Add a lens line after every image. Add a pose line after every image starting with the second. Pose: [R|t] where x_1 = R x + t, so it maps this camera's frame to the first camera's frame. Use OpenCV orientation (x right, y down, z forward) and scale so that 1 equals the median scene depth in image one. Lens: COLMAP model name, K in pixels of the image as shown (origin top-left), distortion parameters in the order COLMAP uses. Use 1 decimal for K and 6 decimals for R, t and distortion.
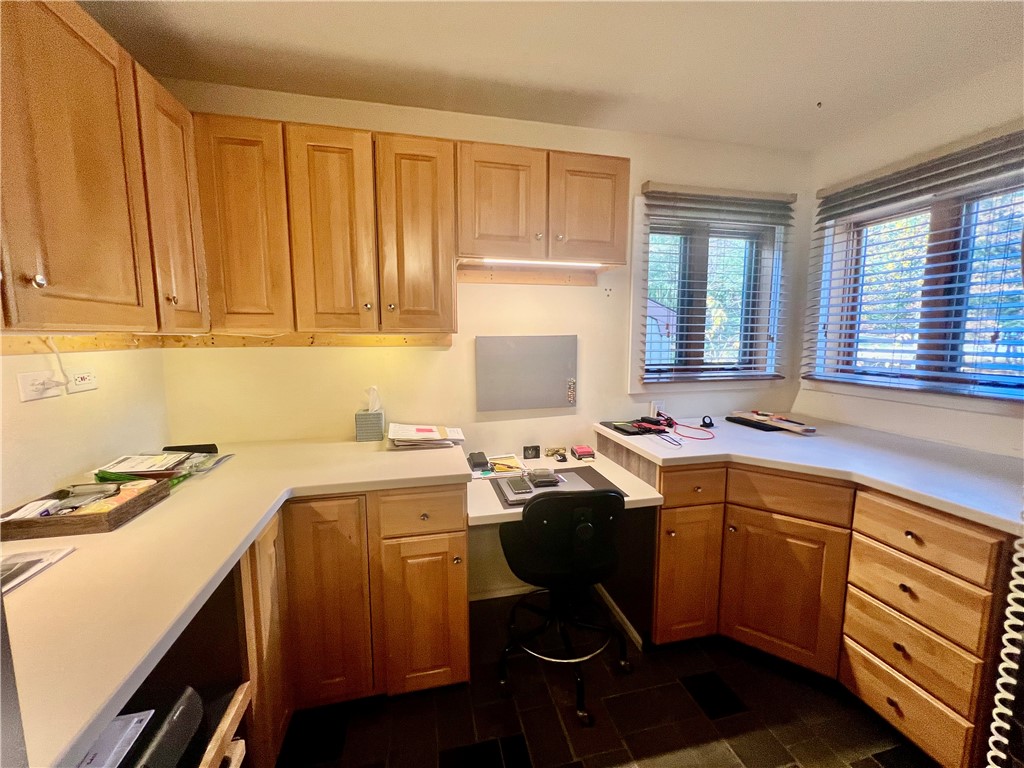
lens RADIAL K [[412.4, 0, 513.8], [0, 412.4, 384.6], [0, 0, 1]] dist [-0.002122, 0.000643]
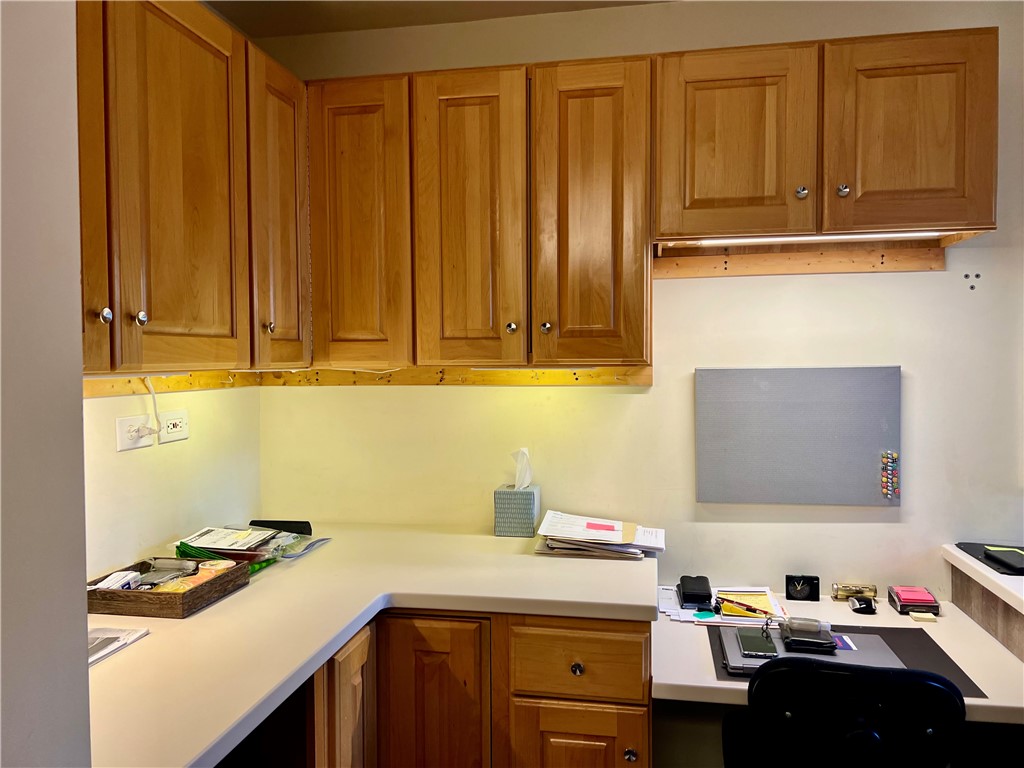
lens RADIAL K [[773.4, 0, 508.1], [0, 773.4, 384.5], [0, 0, 1]] dist [0.071954, -0.093468]
pose [[0.914512, 0.008460, -0.404469, 0.137743], [-0.041504, 0.996468, -0.072999, -0.008414], [0.402423, 0.083545, 0.911634, -0.113248]]
